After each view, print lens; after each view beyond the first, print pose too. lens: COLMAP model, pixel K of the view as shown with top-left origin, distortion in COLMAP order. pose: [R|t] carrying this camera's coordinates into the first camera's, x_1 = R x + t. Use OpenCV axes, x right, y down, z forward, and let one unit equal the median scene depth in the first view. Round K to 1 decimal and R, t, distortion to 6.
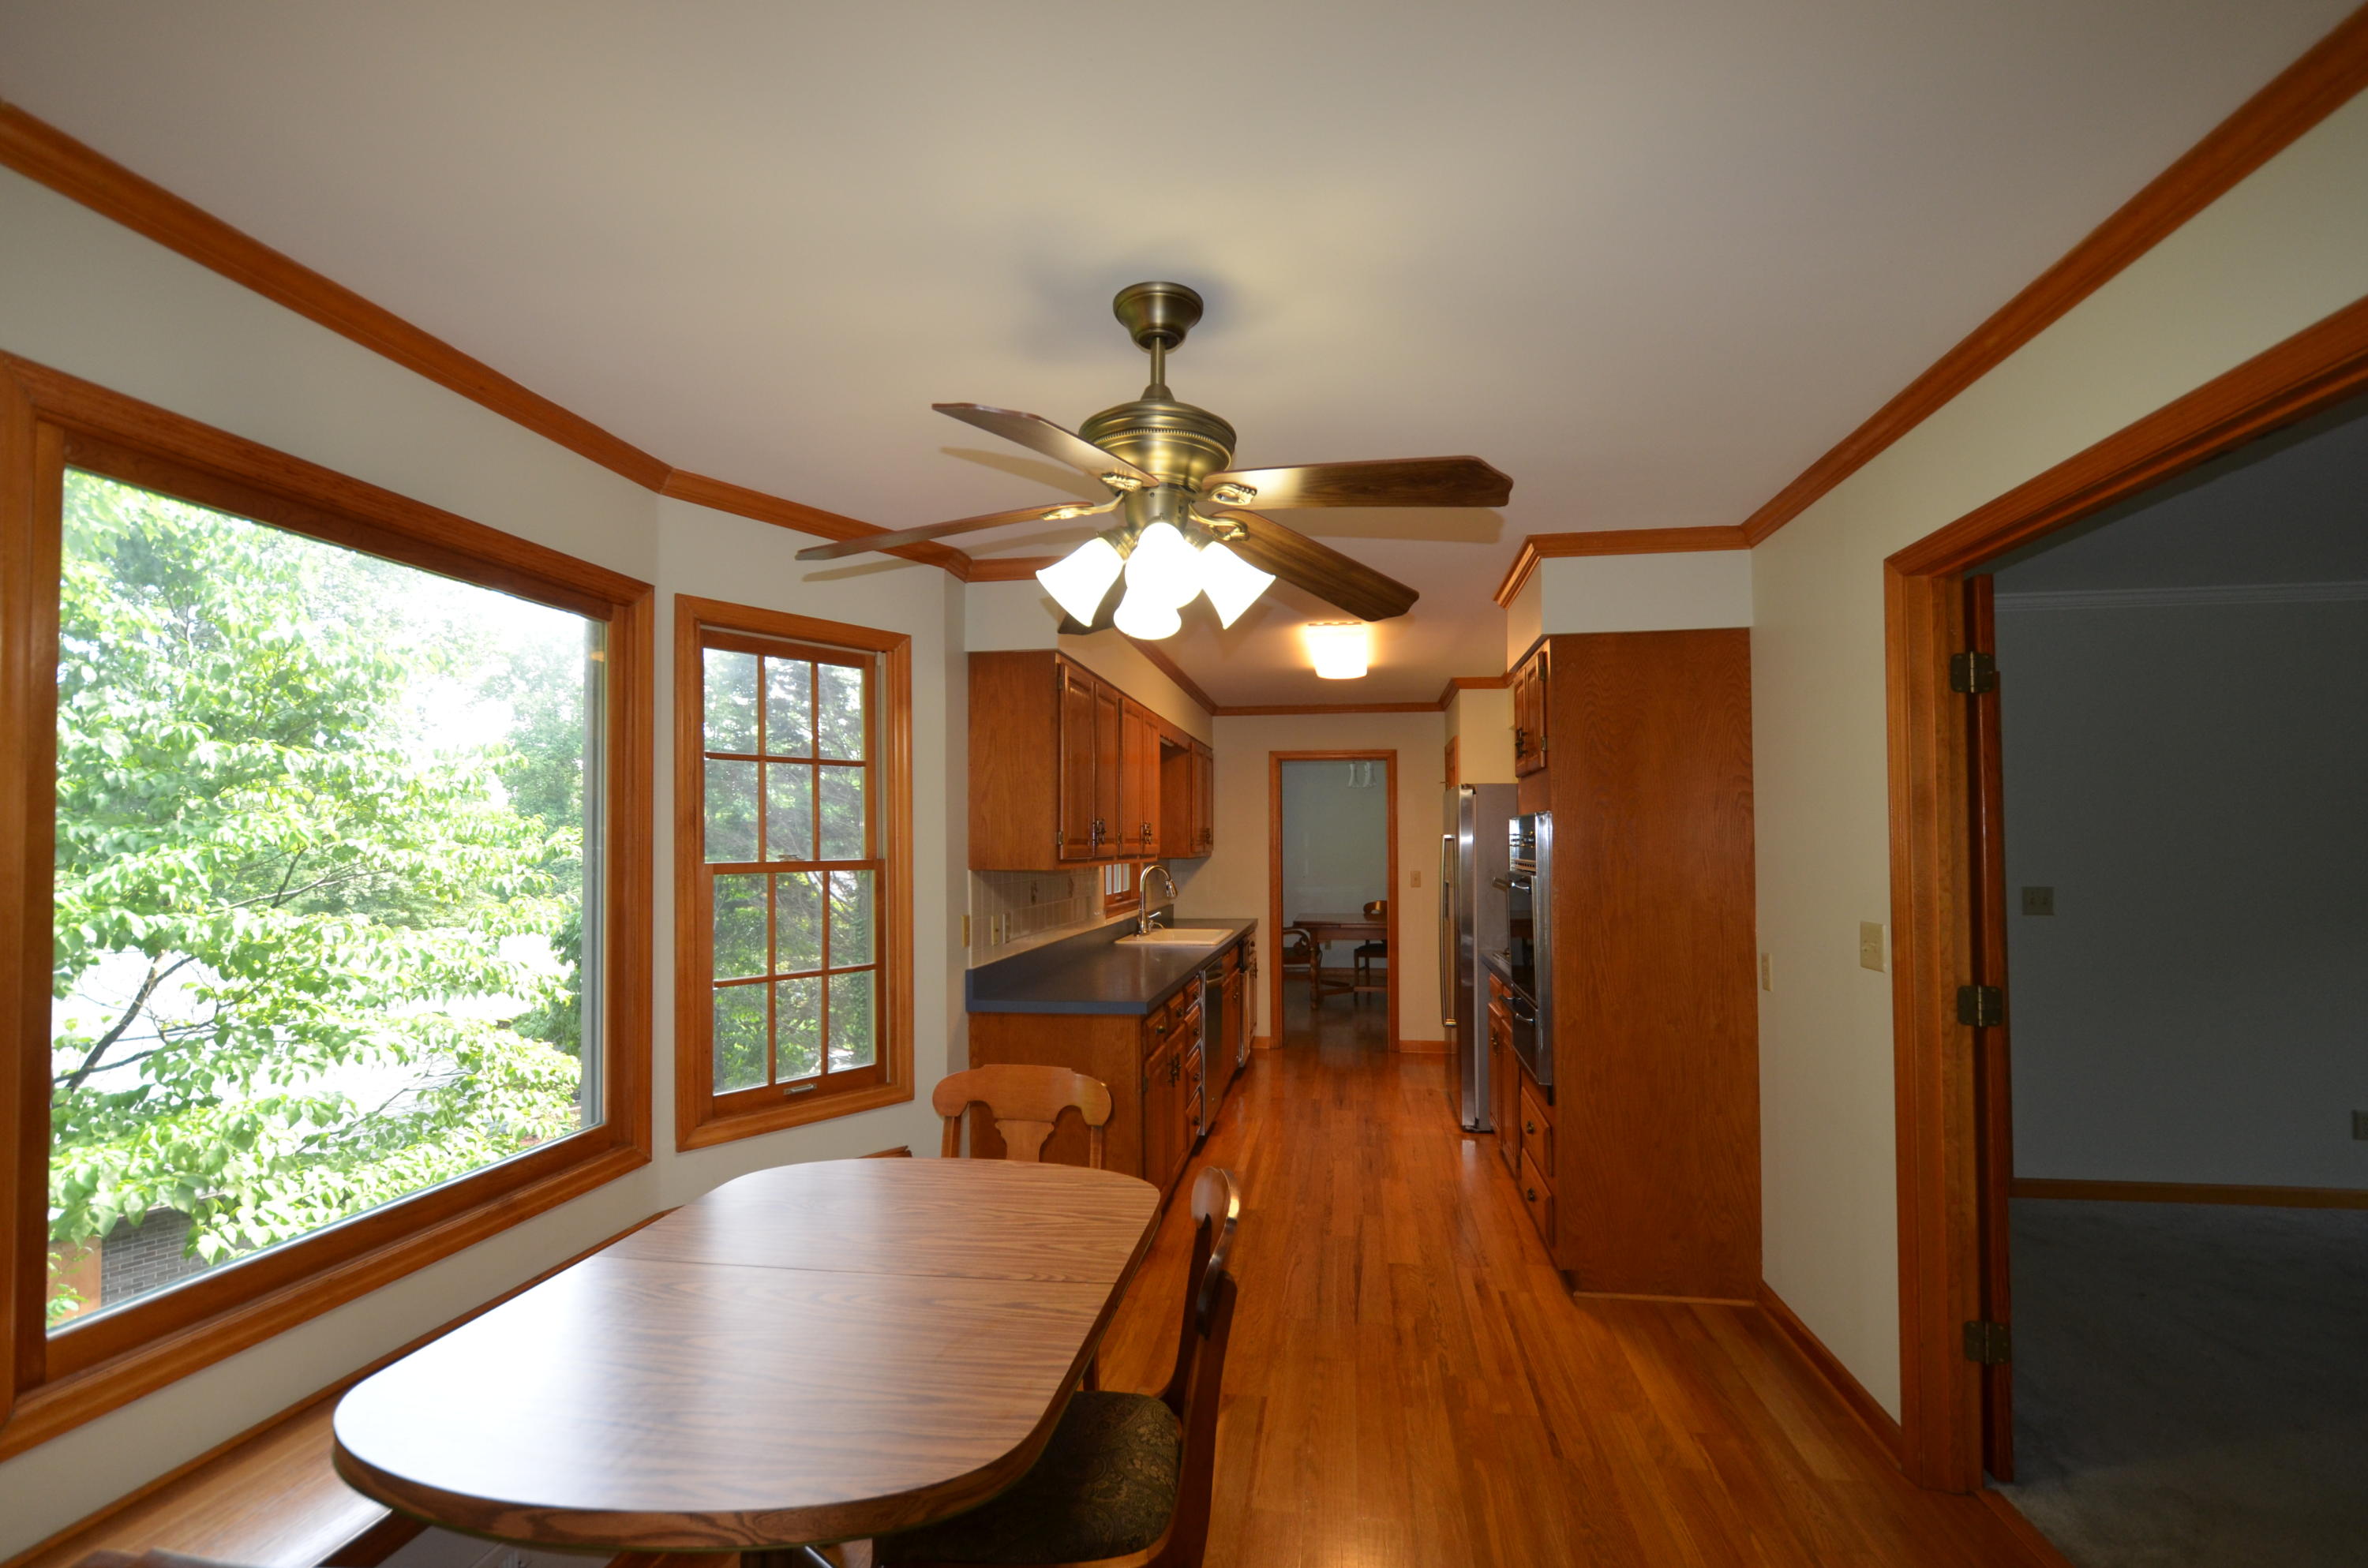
lens RADIAL K [[1026.5, 0, 1208.1], [0, 1026.5, 814.2], [0, 0, 1]] dist [0.000629, 0.000047]
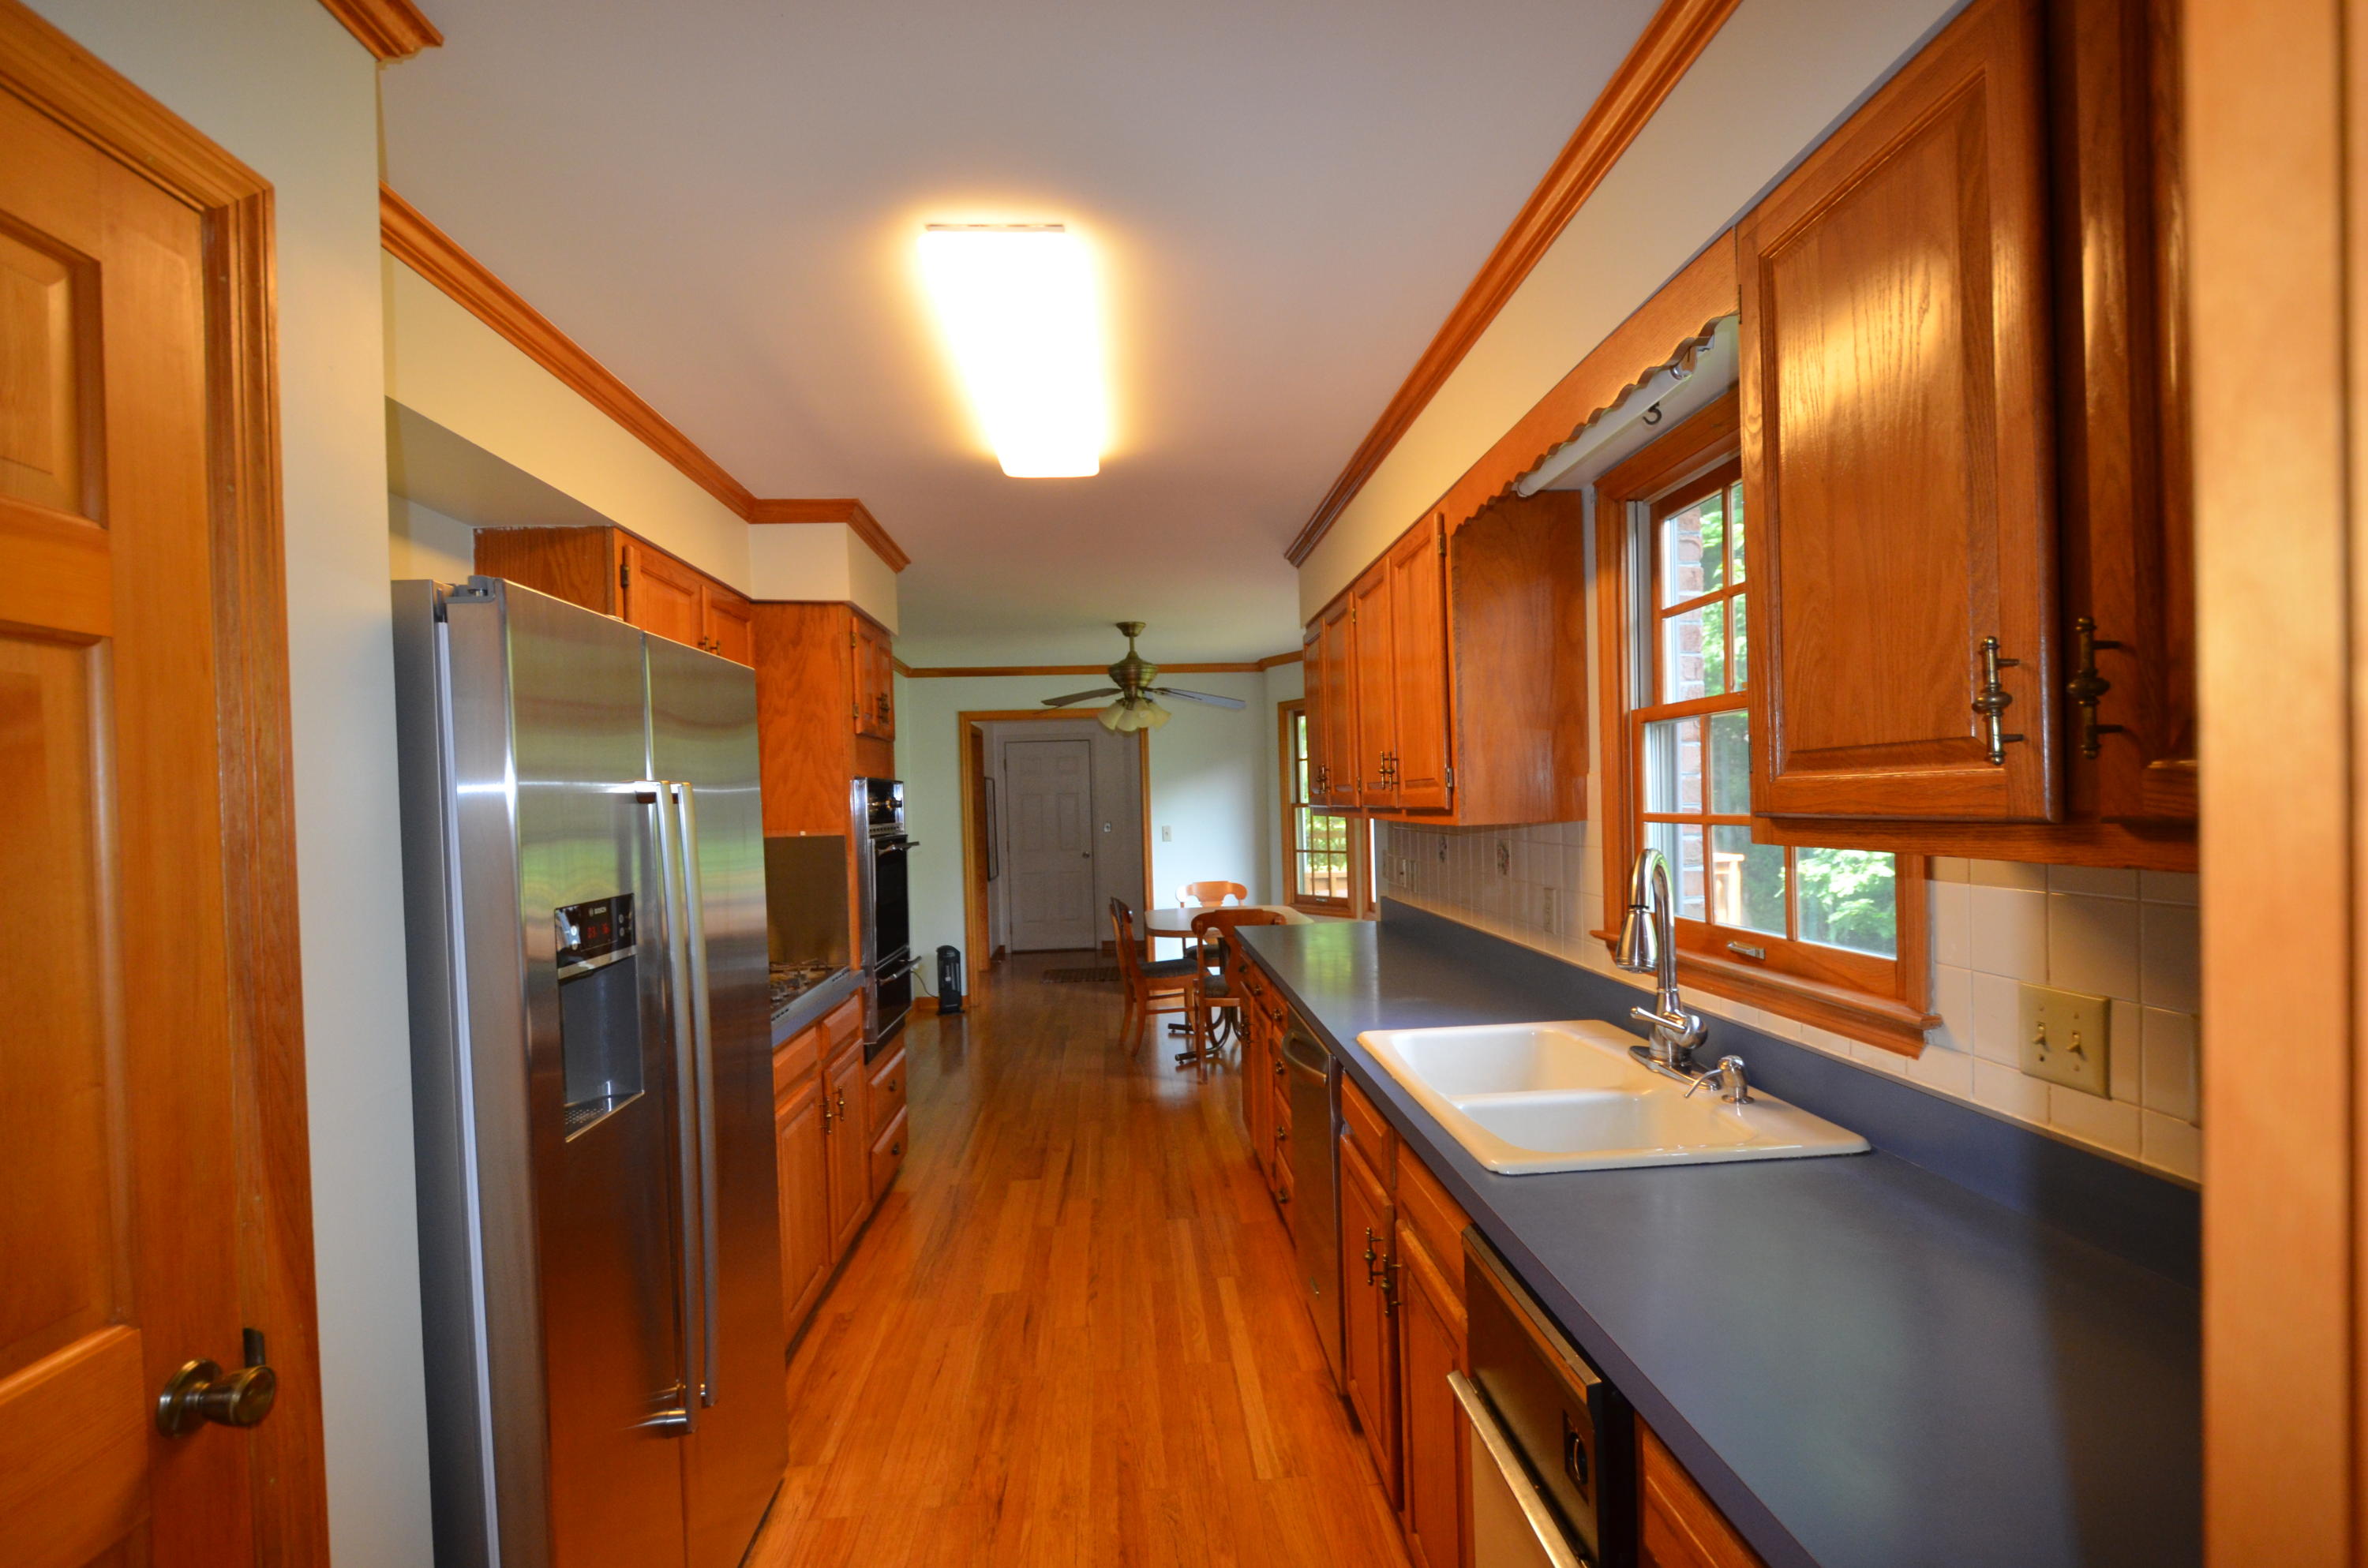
lens RADIAL K [[1026.5, 0, 1208.1], [0, 1026.5, 814.2], [0, 0, 1]] dist [0.000629, 0.000047]
pose [[-0.973417, 0.035853, -0.226216, 0.258827], [0.040199, 0.999085, -0.014632, 0.068325], [0.225484, -0.023337, -0.973967, 2.338317]]
